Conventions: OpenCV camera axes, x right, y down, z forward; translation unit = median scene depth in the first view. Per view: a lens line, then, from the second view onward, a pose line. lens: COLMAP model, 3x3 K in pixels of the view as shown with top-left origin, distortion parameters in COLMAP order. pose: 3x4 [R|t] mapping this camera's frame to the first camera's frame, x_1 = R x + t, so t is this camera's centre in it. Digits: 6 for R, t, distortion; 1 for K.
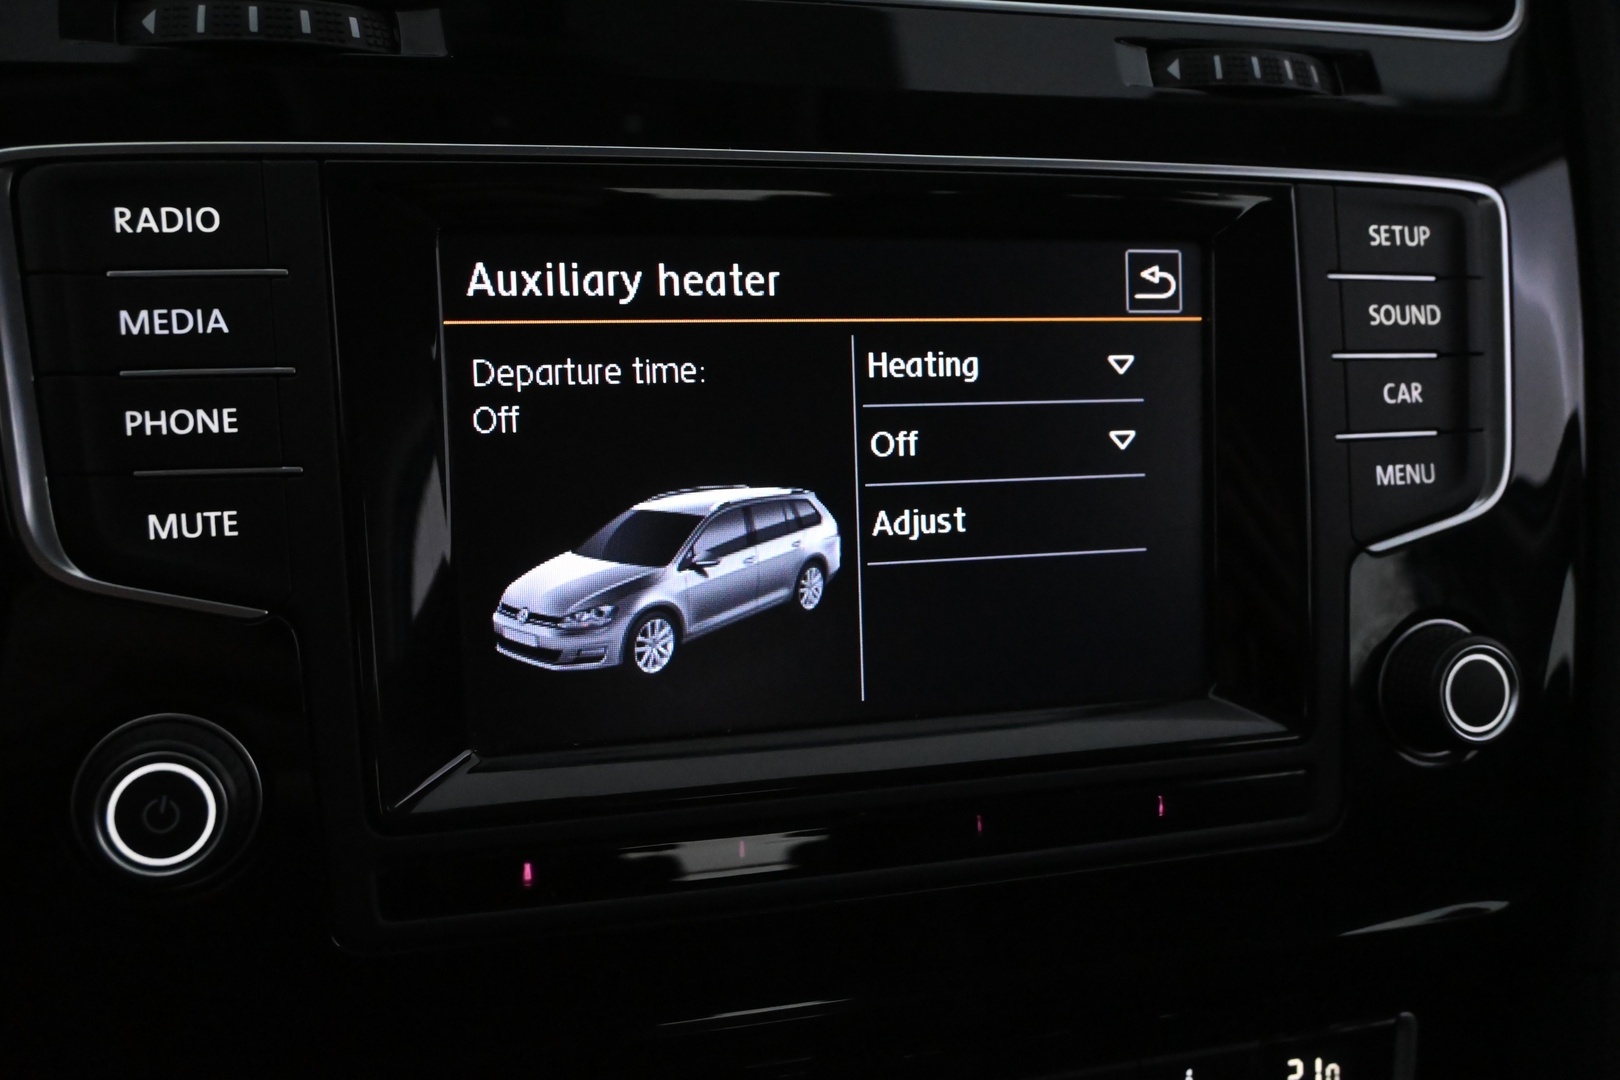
lens RADIAL K [[1589.3, 0, 814.4], [0, 1589.3, 540.5], [0, 0, 1]] dist [-0.021766, 0.000000]
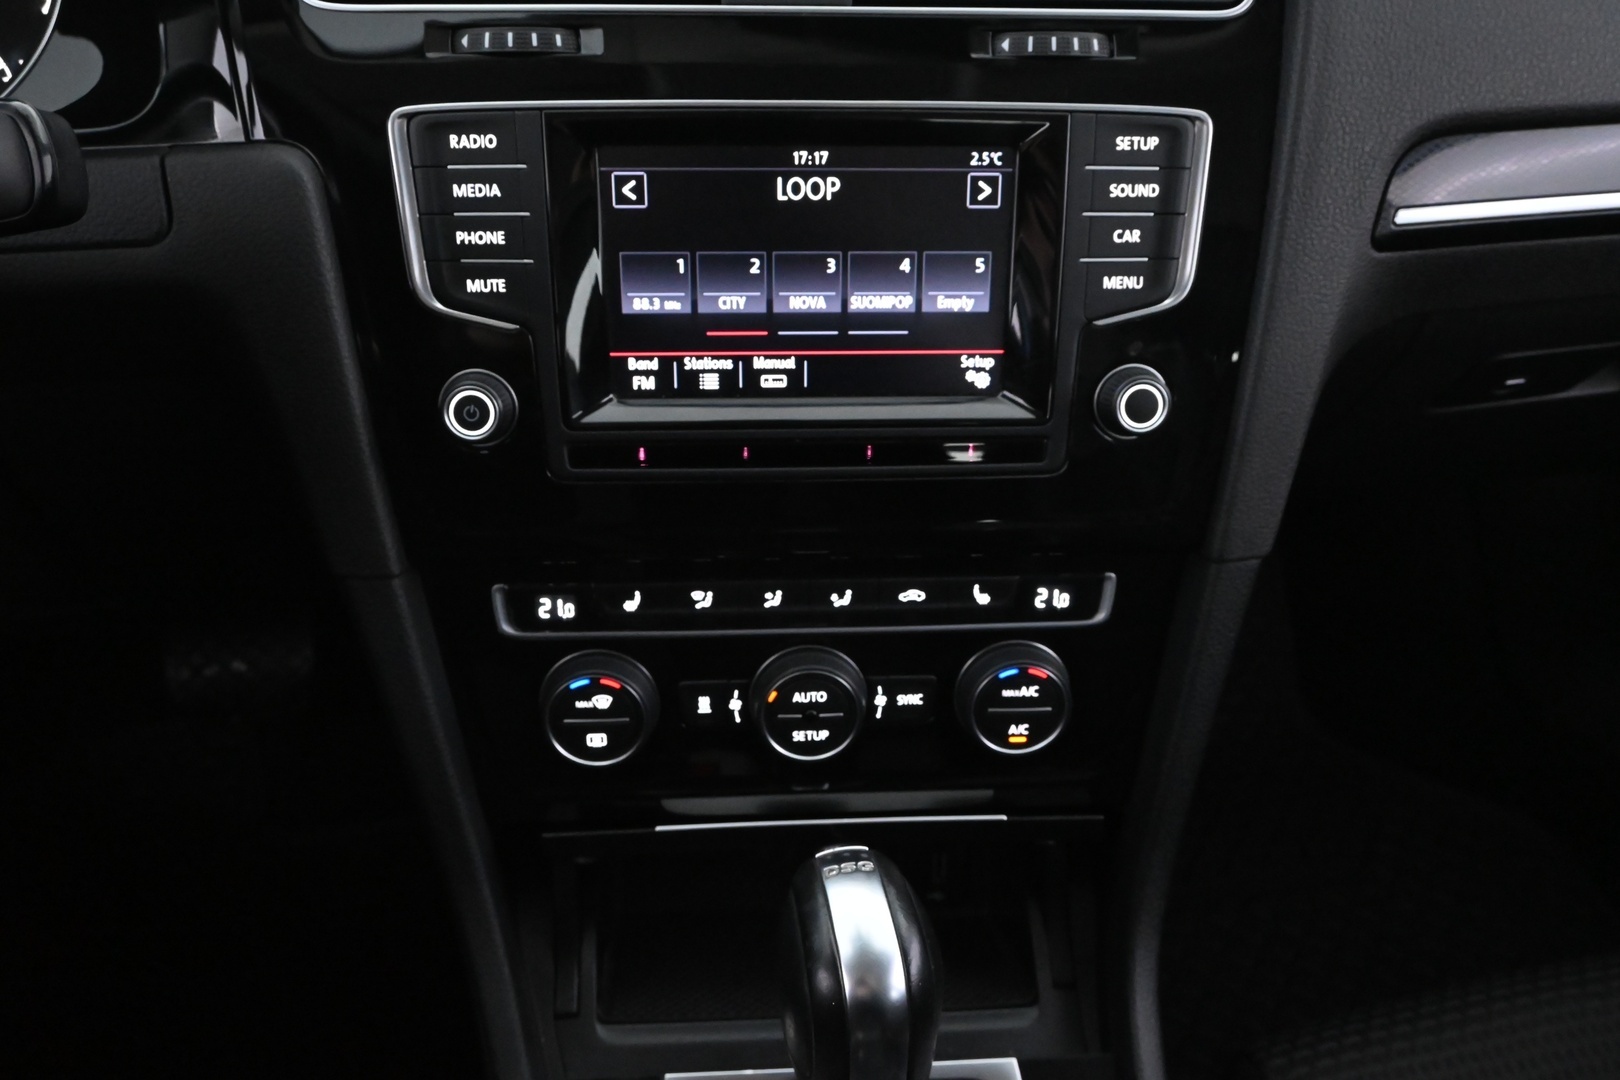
lens RADIAL K [[1248.2, 0, 816.8], [0, 1248.2, 556.5], [0, 0, 1]] dist [-0.031297, 0.002102]
pose [[0.970712, 0.105203, -0.215985, 0.378622], [-0.046609, 0.964409, 0.260273, -0.094540], [0.235680, -0.242583, 0.941068, -0.499866]]
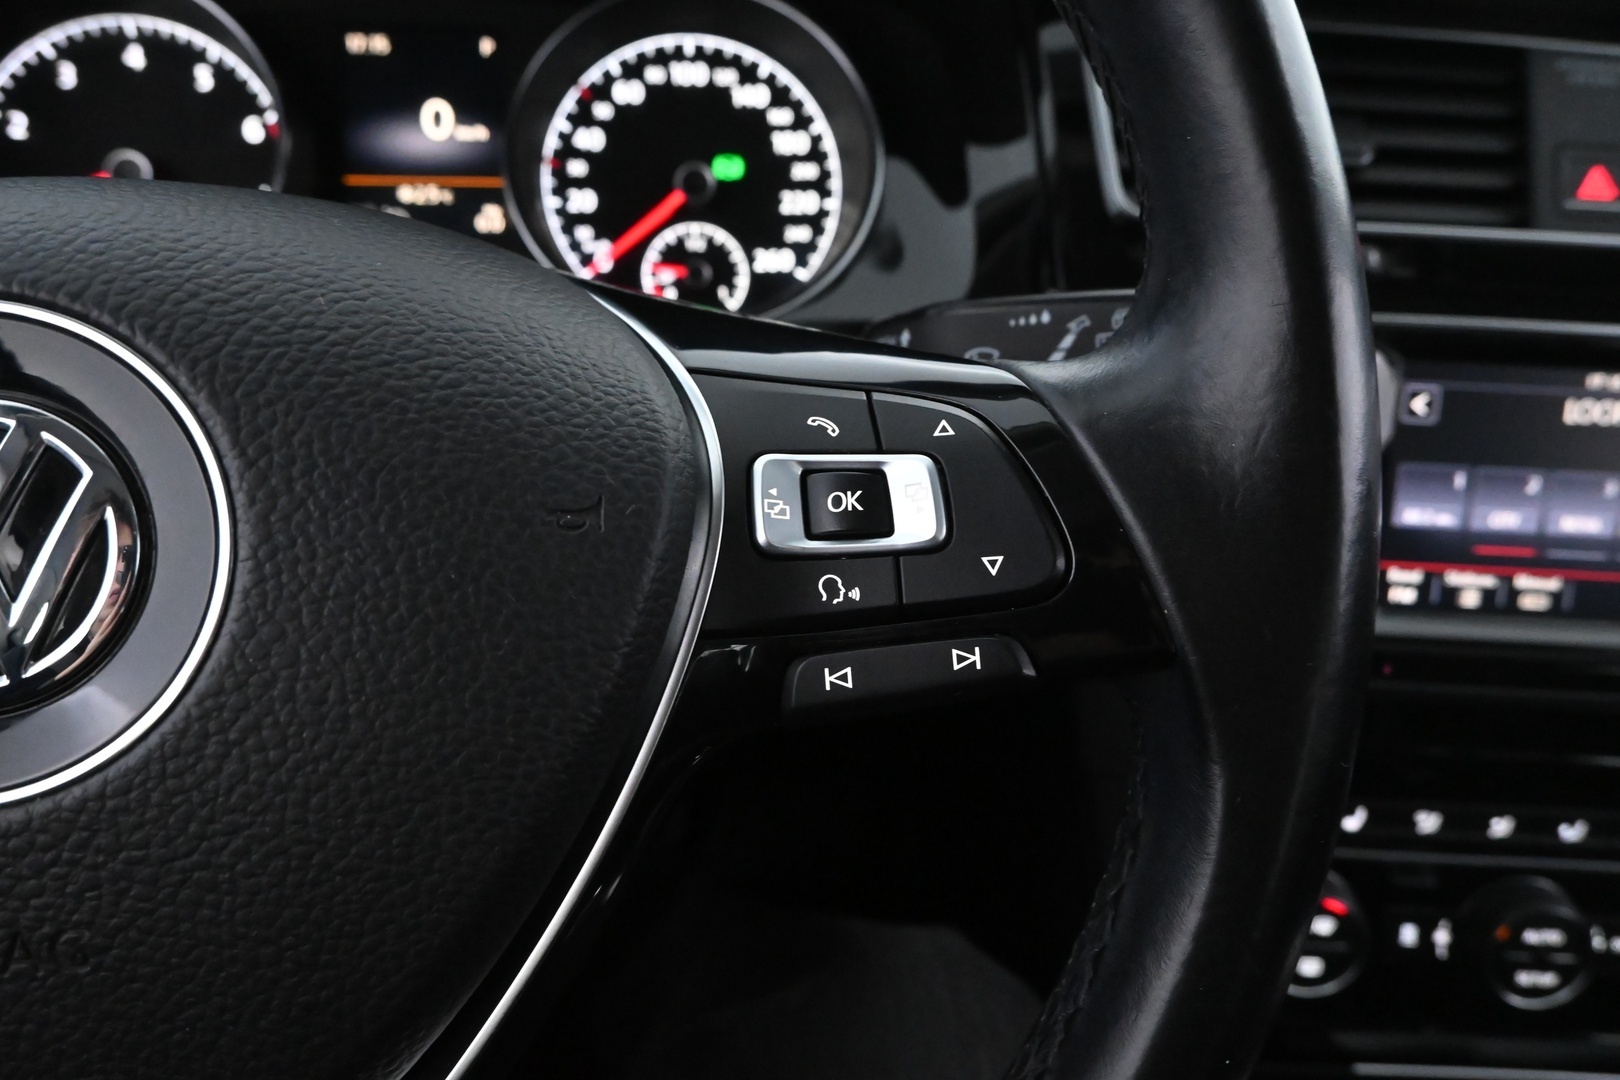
lens RADIAL K [[1130.3, 0, 820.1], [0, 1130.3, 534.1], [0, 0, 1]] dist [-0.001140, -0.001252]
pose [[0.950831, 0.124376, -0.283640, -0.434207], [-0.095723, 0.988998, 0.112787, -0.052627], [0.294547, -0.080090, 0.952275, -0.544986]]
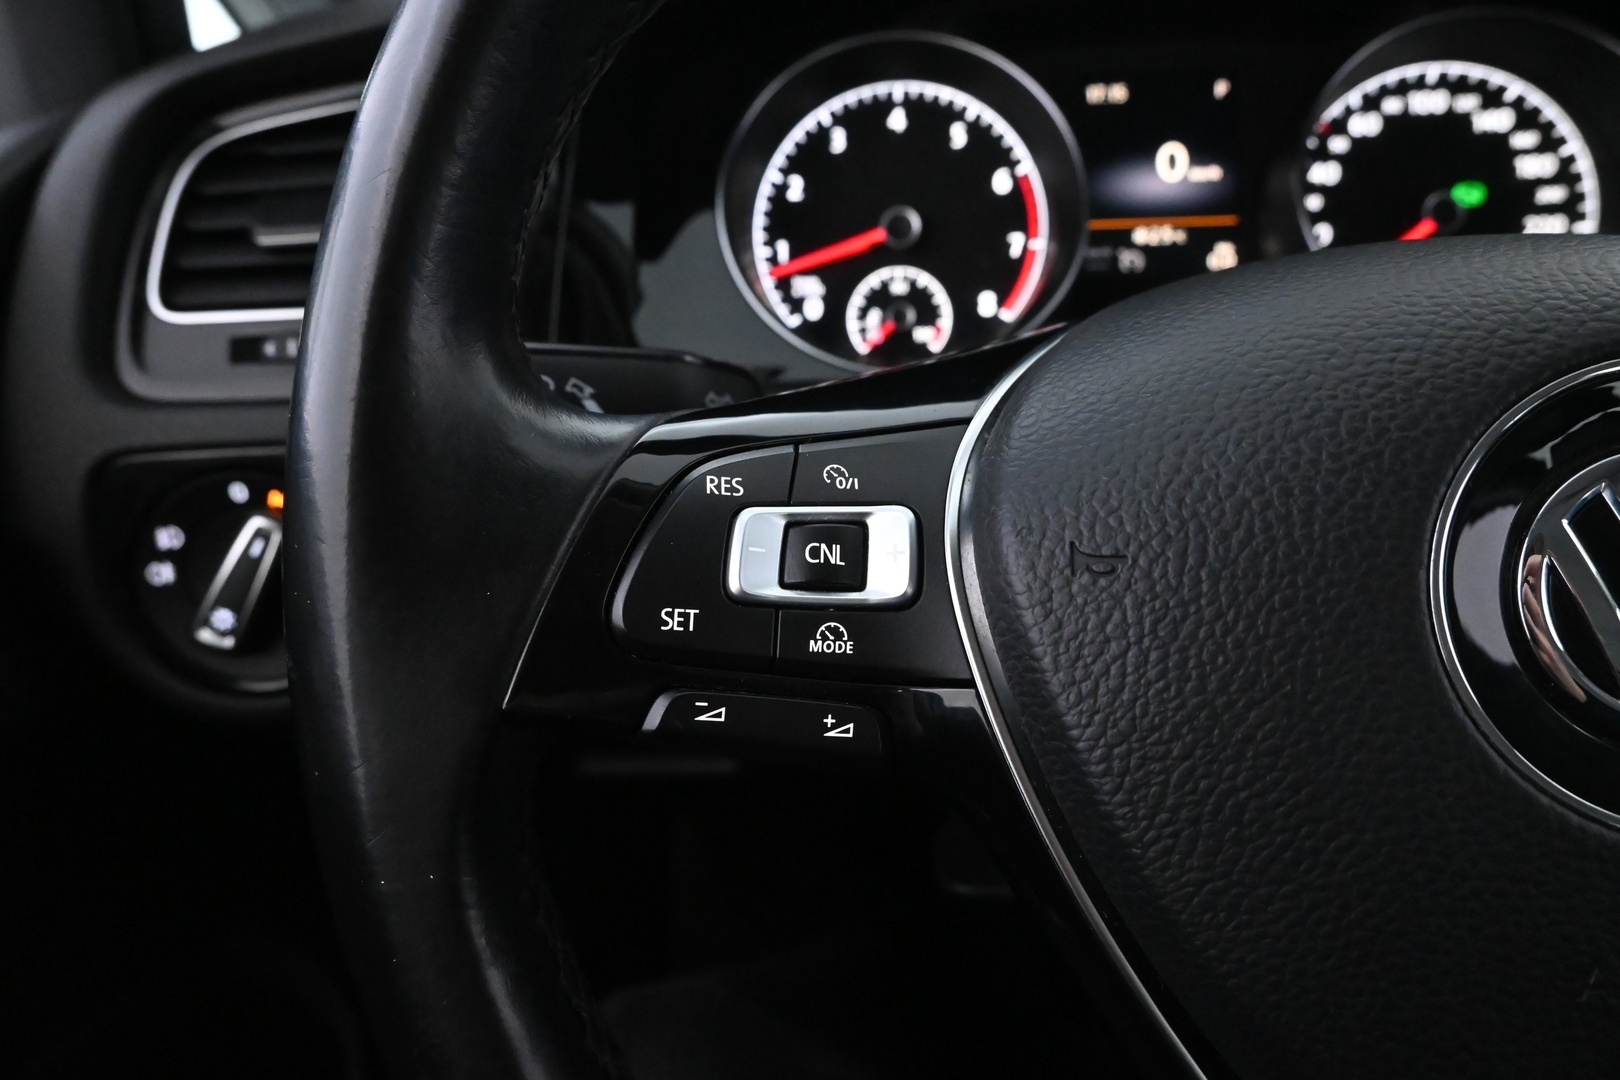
lens RADIAL K [[1130.3, 0, 814.1], [0, 1130.3, 542.1], [0, 0, 1]] dist [-0.001140, -0.001252]
pose [[0.879542, 0.121030, -0.460171, -1.043436], [-0.083495, 0.991361, 0.101150, 0.015417], [0.468438, -0.050544, 0.882049, -0.820649]]
